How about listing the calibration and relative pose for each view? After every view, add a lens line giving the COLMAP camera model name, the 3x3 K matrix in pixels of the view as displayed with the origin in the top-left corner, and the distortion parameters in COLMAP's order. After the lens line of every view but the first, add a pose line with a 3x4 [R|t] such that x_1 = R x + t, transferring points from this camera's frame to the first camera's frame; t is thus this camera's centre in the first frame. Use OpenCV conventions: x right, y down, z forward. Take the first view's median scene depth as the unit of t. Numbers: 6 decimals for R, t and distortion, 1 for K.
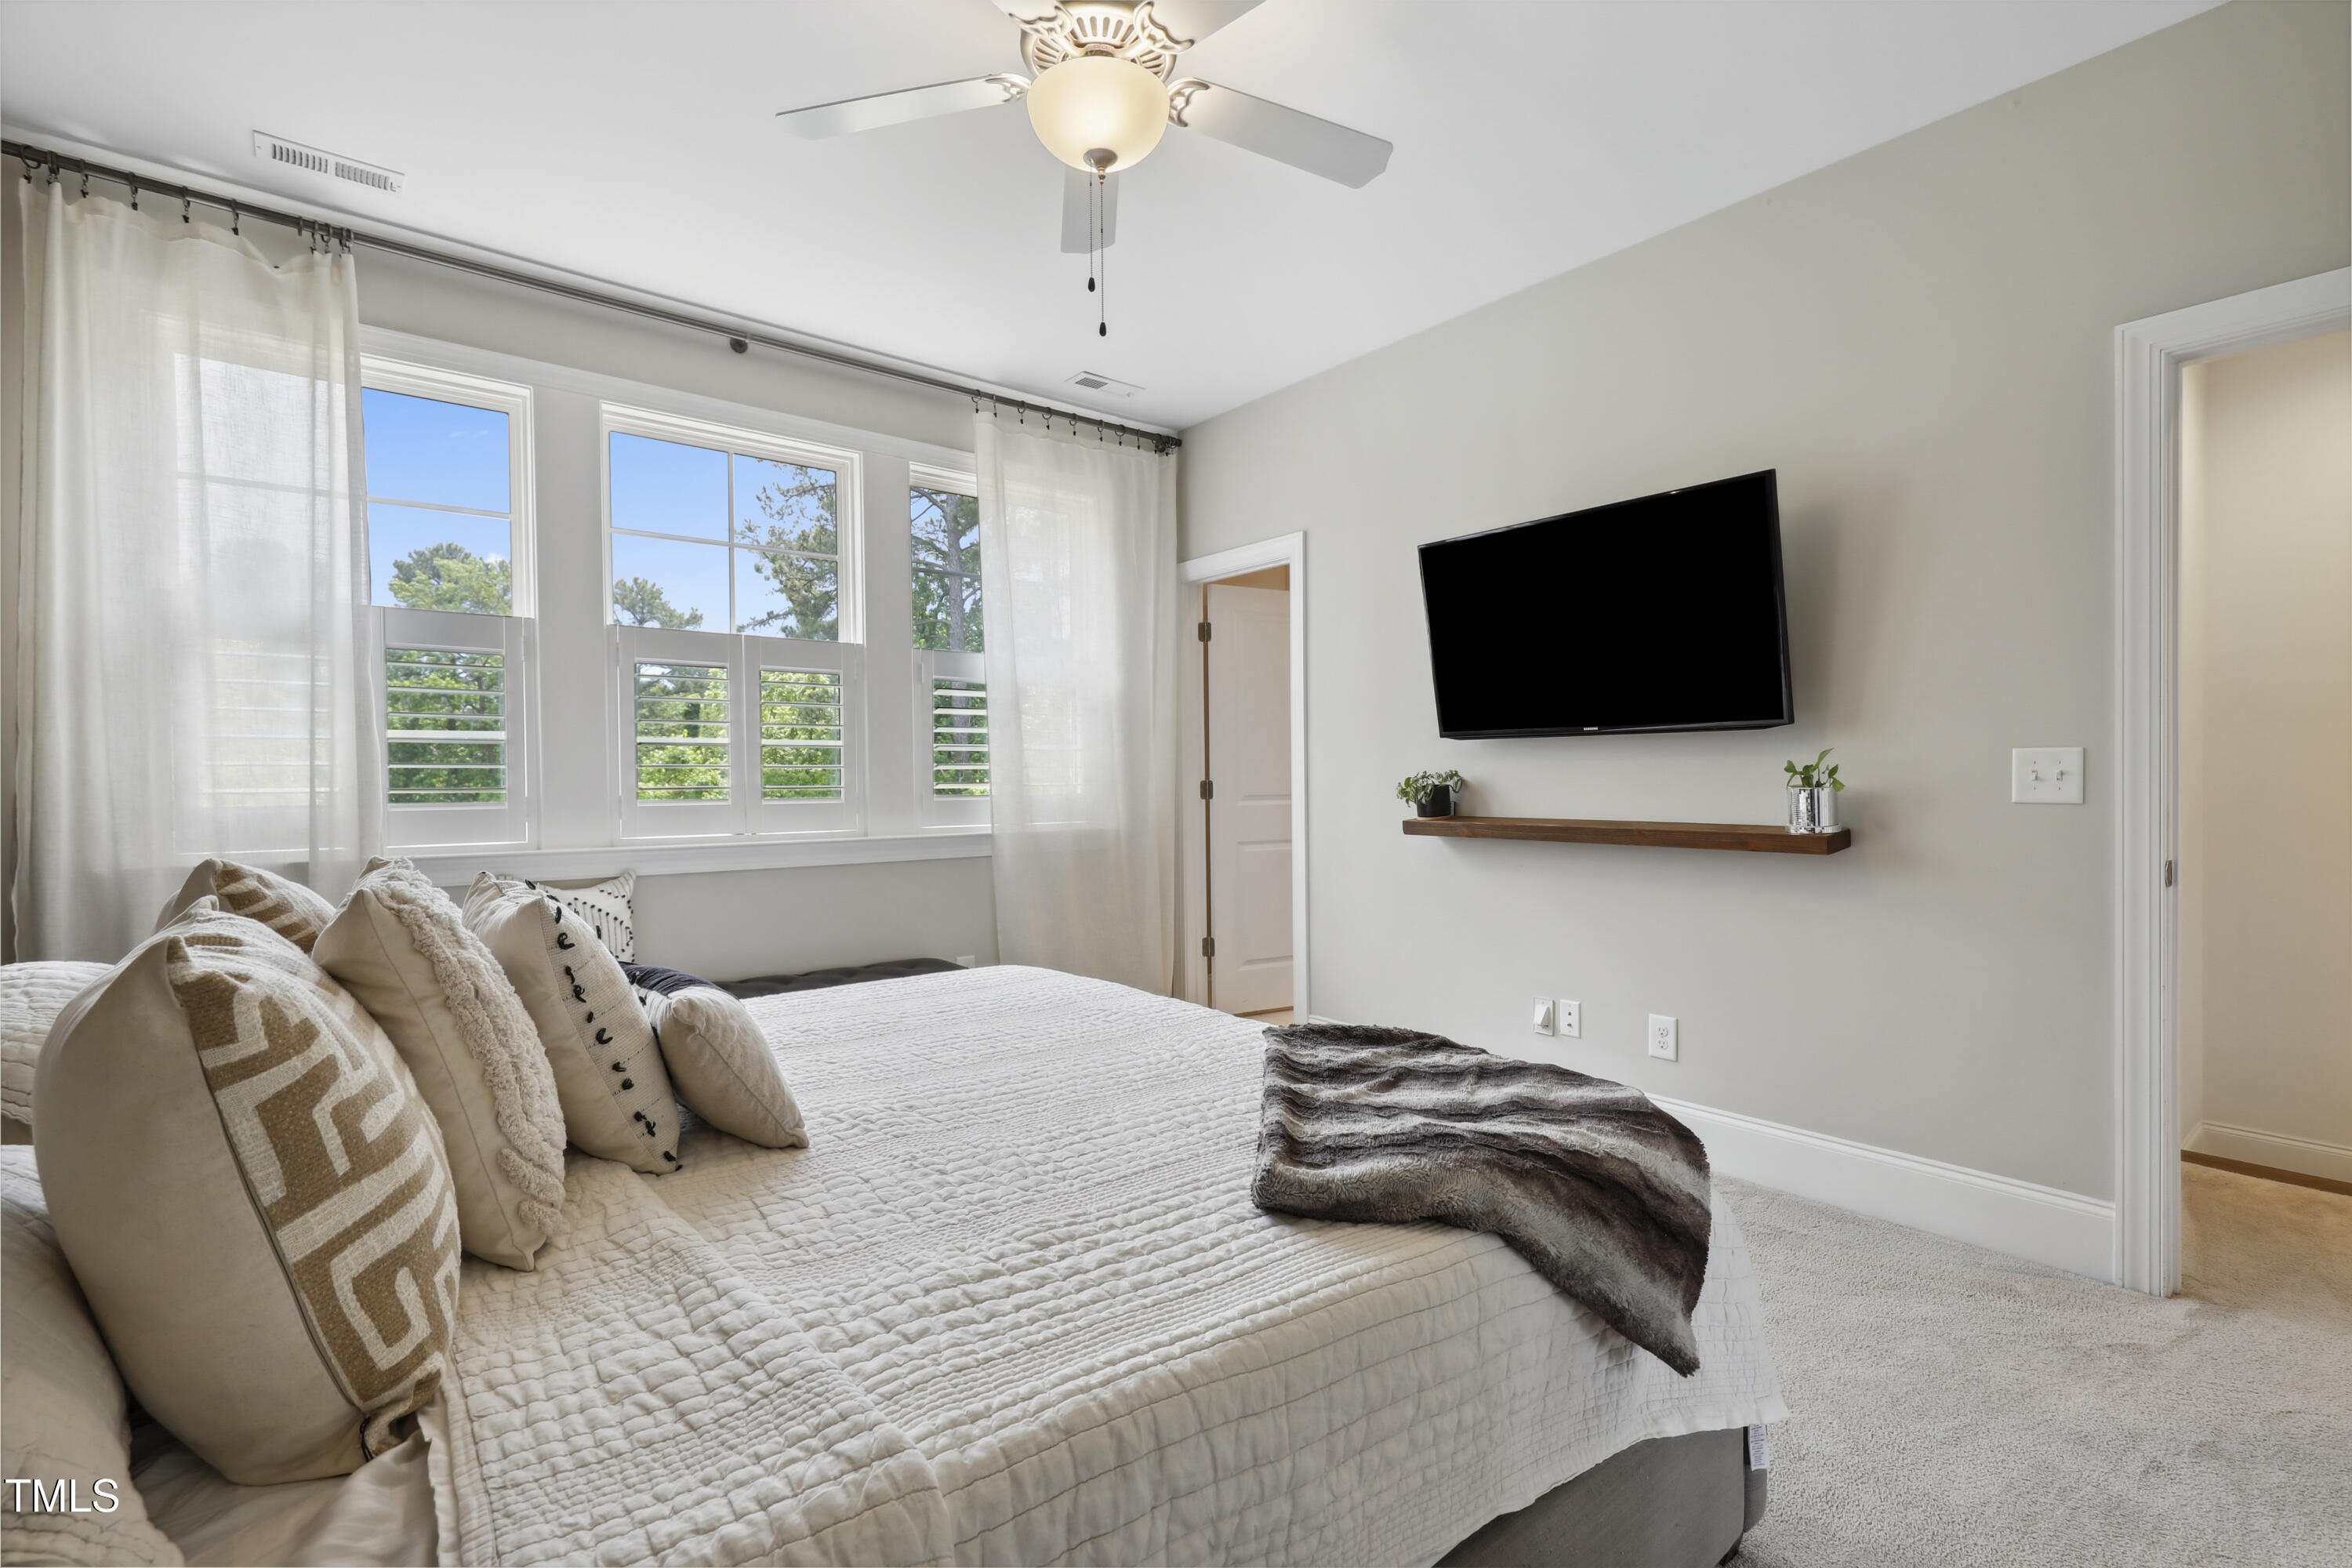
lens RADIAL K [[1070.6, 0, 1181.8], [0, 1070.6, 798.1], [0, 0, 1]] dist [0.002493, 0.000888]
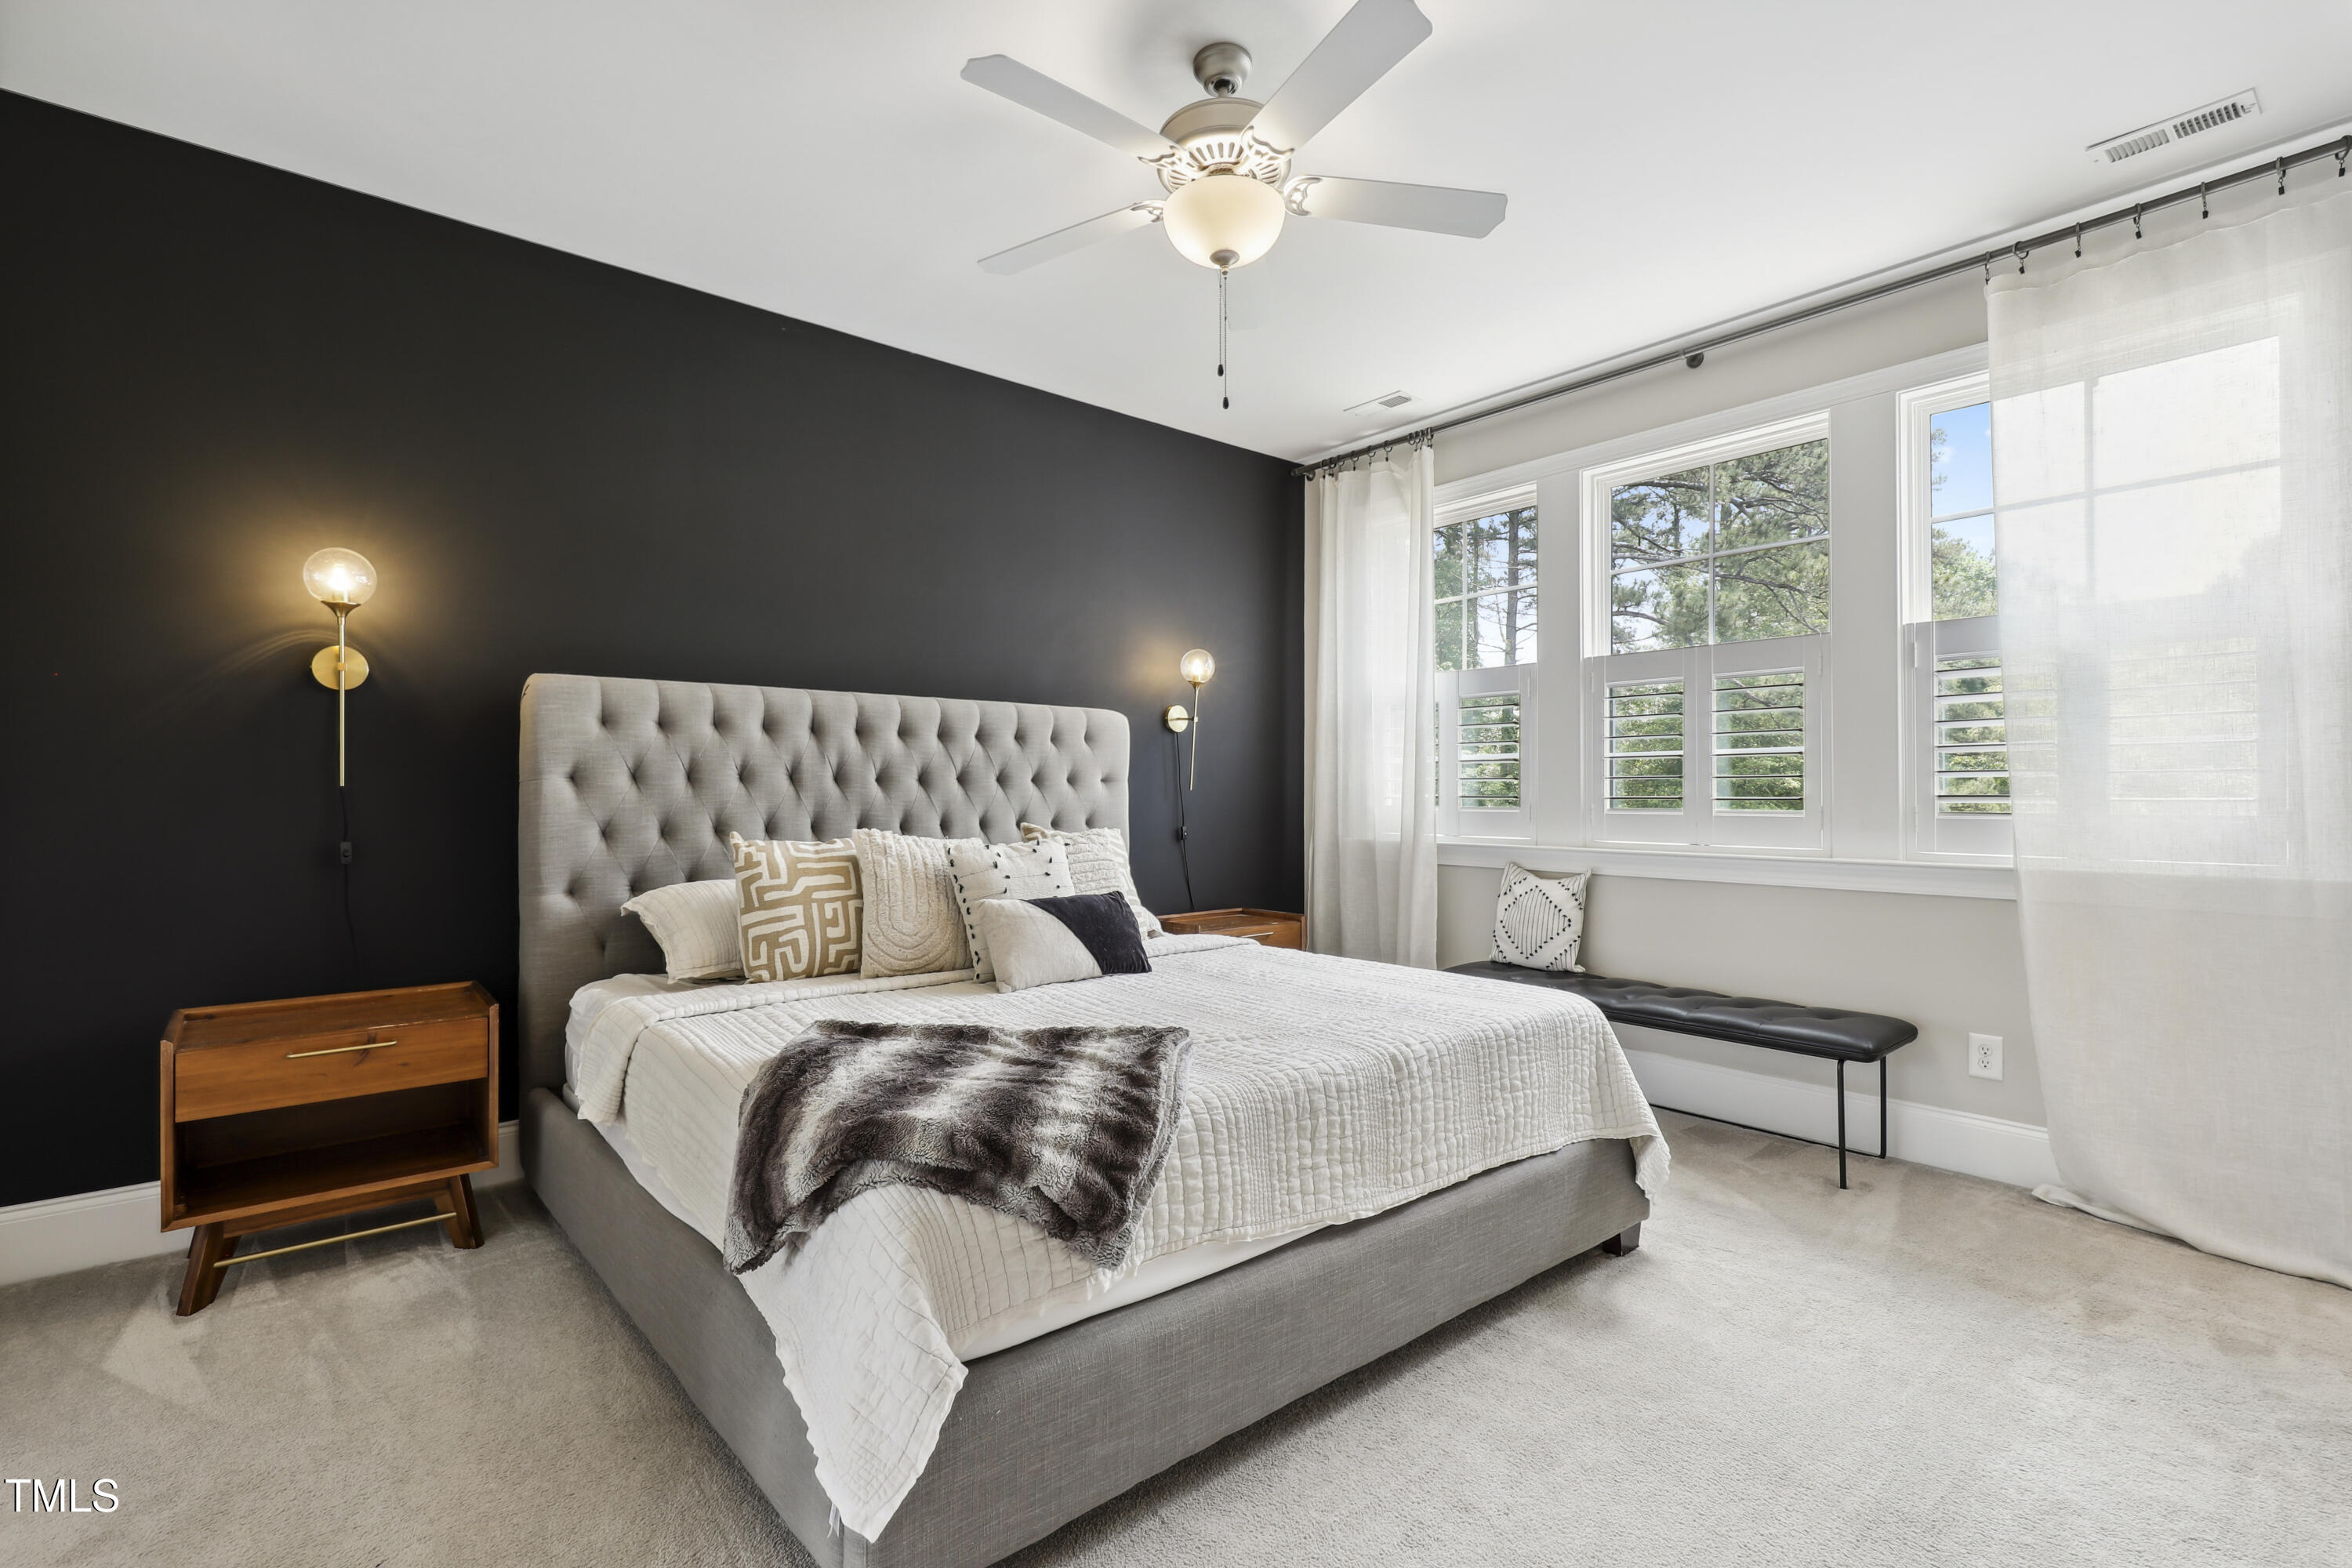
lens RADIAL K [[1070.6, 0, 1169.8], [0, 1070.6, 786.7], [0, 0, 1]] dist [0.002493, 0.000888]
pose [[0.011431, 0.003234, -0.999929, 0.591271], [-0.016282, 0.999863, 0.003048, -0.015806], [0.999802, 0.016246, 0.011482, 0.500412]]
